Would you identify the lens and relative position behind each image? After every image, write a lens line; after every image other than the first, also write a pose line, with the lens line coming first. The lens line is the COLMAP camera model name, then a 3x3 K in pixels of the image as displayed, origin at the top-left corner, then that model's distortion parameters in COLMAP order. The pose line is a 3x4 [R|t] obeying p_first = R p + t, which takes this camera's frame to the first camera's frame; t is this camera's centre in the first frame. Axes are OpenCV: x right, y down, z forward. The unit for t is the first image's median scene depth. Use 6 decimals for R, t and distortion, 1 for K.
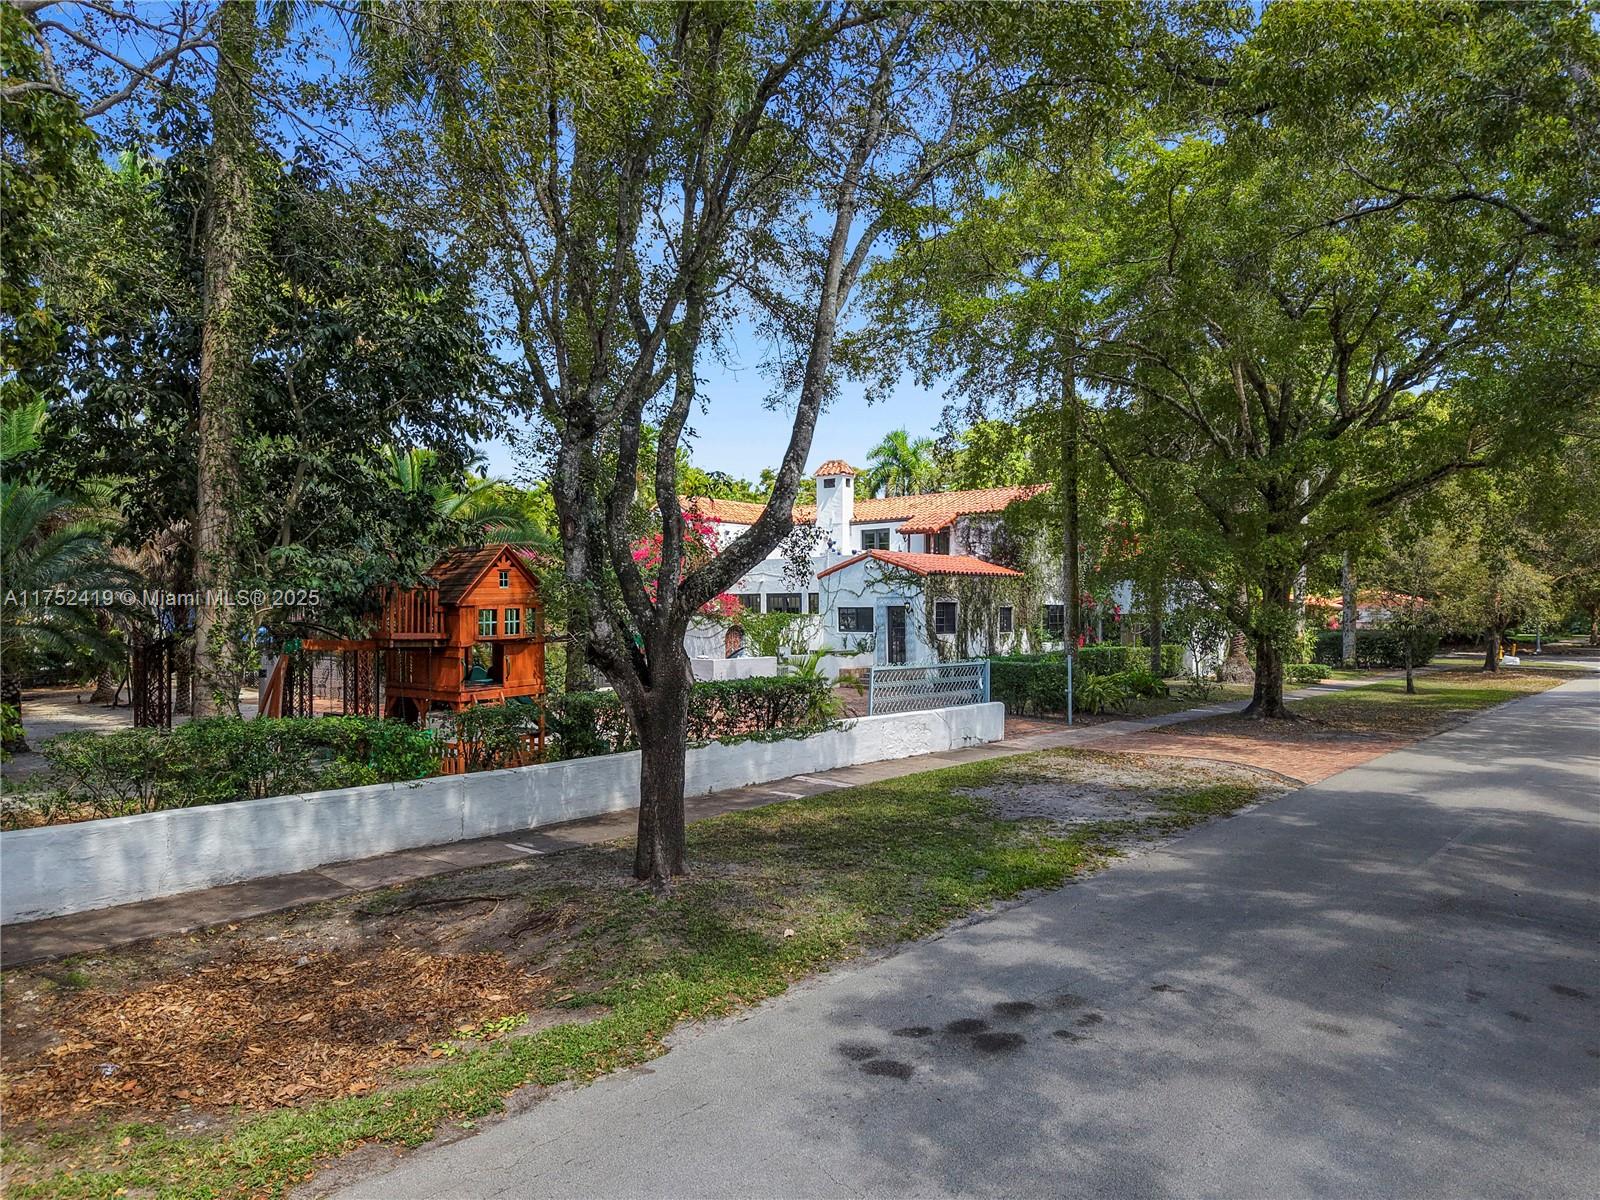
lens RADIAL K [[1068.8, 0, 800.0], [0, 1068.8, 600.0], [0, 0, 1]] dist [0.010677, -0.002401]
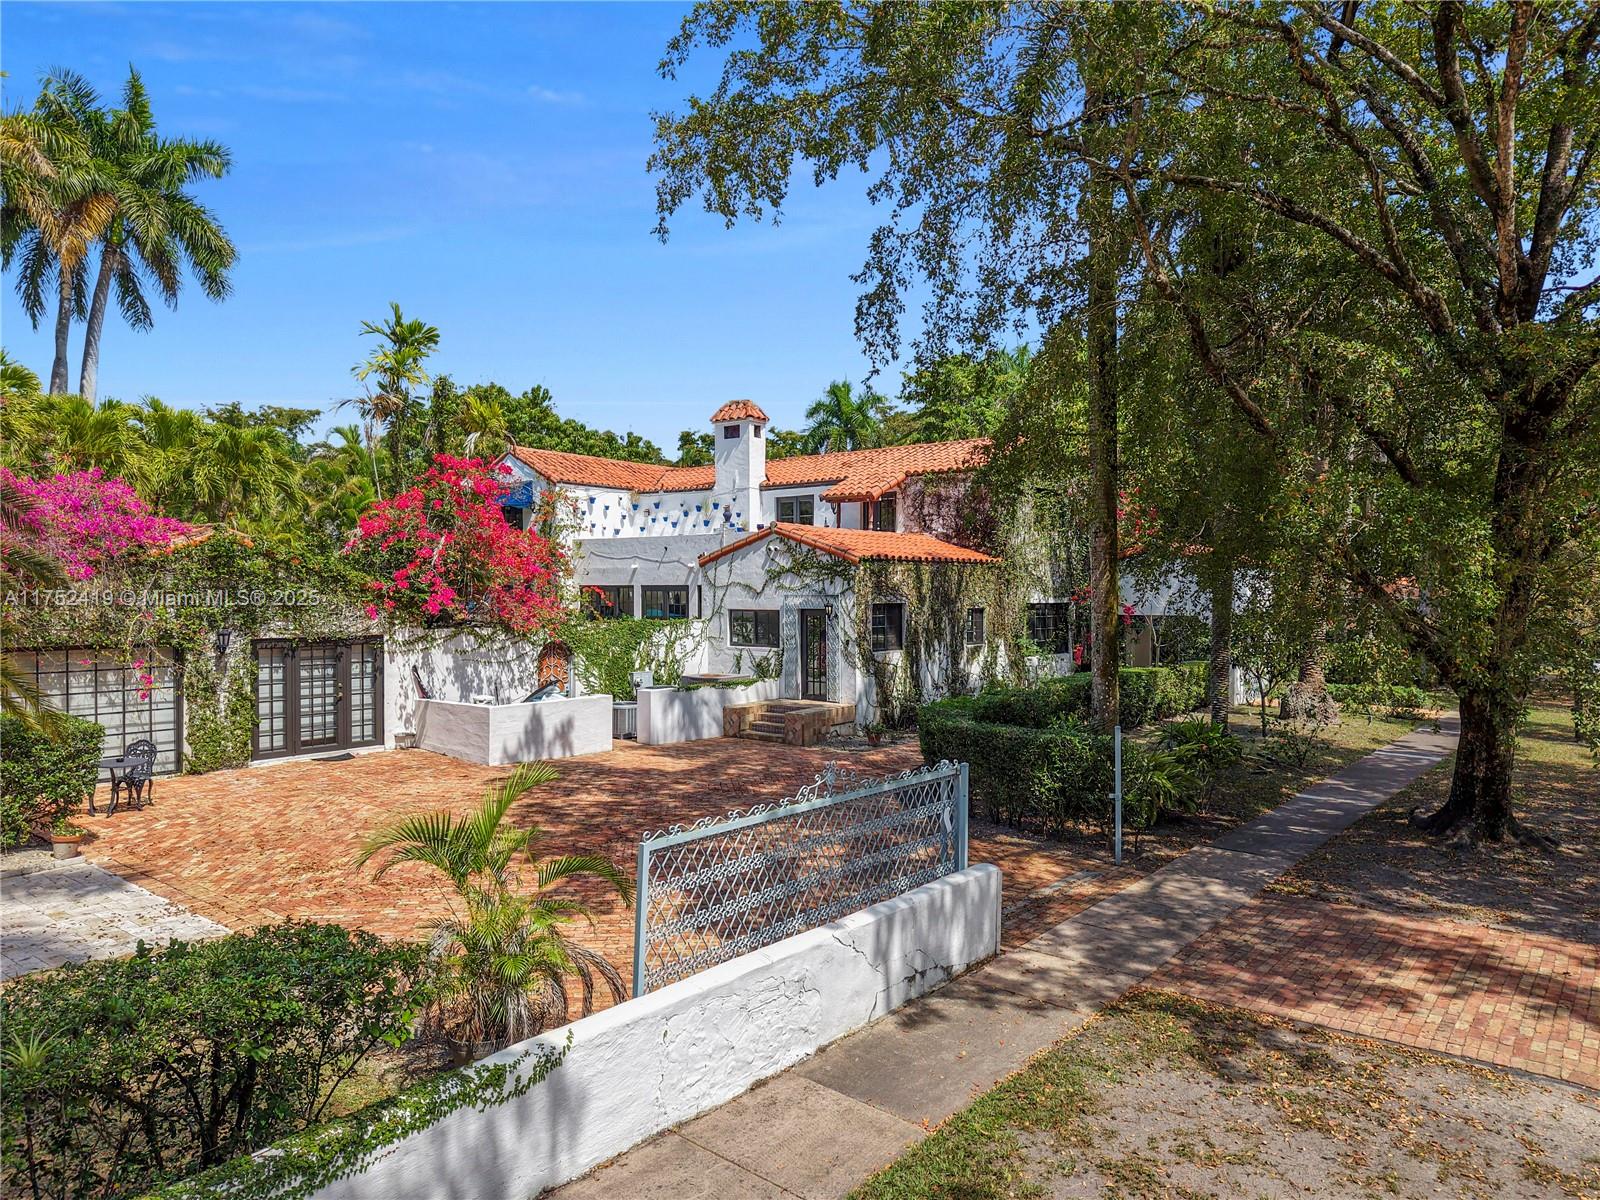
lens RADIAL K [[1068.8, 0, 800.0], [0, 1068.8, 600.0], [0, 0, 1]] dist [0.010677, -0.002401]
pose [[0.999096, 0.001524, 0.042494, 0.050057], [-0.002395, 0.999788, 0.020443, -0.012375], [-0.042454, -0.020526, 0.998888, 0.317537]]
